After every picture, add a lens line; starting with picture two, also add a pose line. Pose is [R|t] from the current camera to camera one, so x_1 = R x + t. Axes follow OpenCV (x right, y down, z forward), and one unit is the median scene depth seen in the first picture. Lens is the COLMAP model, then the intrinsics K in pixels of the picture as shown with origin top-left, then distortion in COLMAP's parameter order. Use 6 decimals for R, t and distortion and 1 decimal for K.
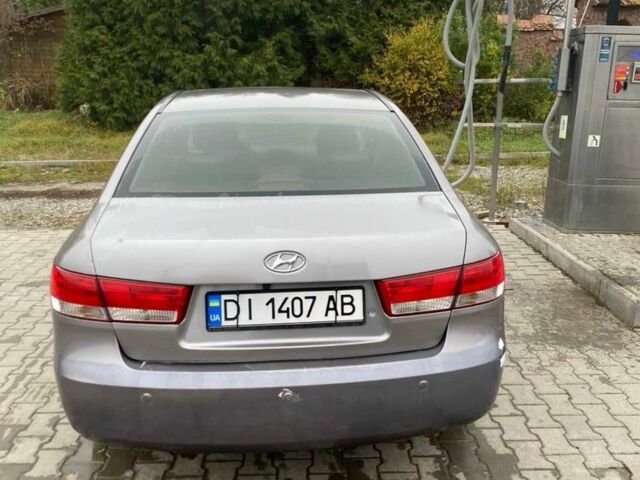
lens RADIAL K [[652.2, 0, 319.3], [0, 652.2, 253.2], [0, 0, 1]] dist [0.066805, -0.119326]
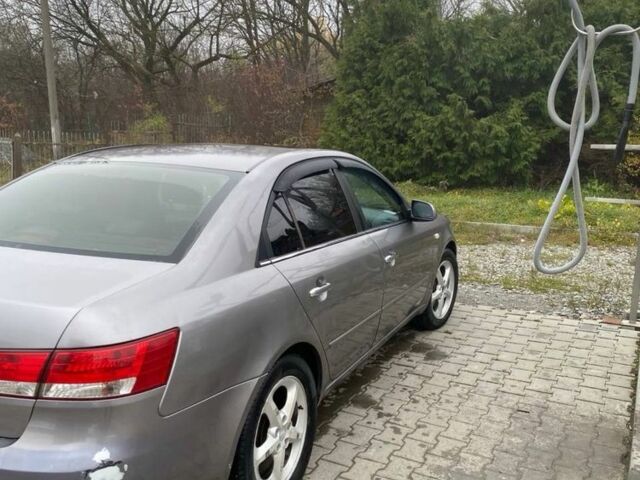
lens RADIAL K [[652.2, 0, 319.3], [0, 652.2, 253.2], [0, 0, 1]] dist [0.066805, -0.119326]
pose [[0.866902, 0.105610, -0.487163, 0.162913], [-0.148321, 0.987684, -0.049820, -0.020030], [0.475901, 0.115445, 0.871889, 0.071797]]
